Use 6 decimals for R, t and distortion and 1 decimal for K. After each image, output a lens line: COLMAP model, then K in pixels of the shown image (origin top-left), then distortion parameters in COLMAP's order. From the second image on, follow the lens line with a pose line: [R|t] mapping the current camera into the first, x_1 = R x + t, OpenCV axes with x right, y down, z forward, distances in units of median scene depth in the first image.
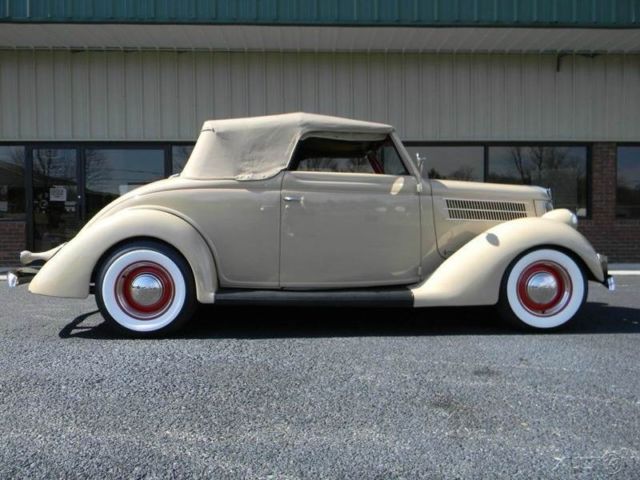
lens RADIAL K [[511.5, 0, 320.0], [0, 511.5, 240.0], [0, 0, 1]] dist [0.002445, -0.010933]
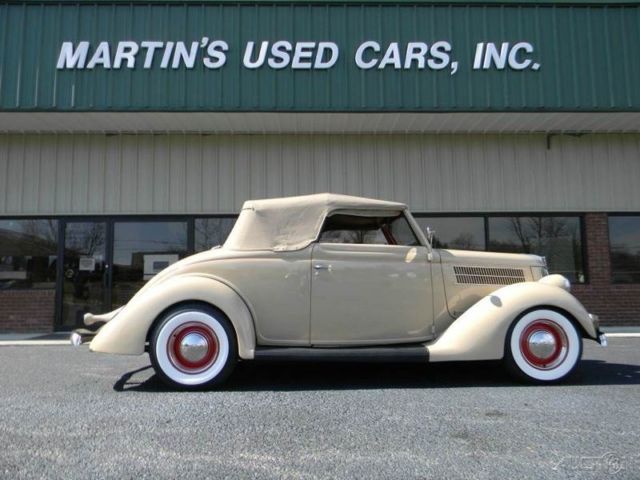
lens RADIAL K [[511.0, 0, 320.0], [0, 511.0, 240.0], [0, 0, 1]] dist [0.000462, -0.012739]
pose [[0.999972, -0.006211, -0.004081, -0.049951], [0.005617, 0.991207, -0.132198, 0.011856], [0.004866, 0.132171, 0.991215, -0.150323]]
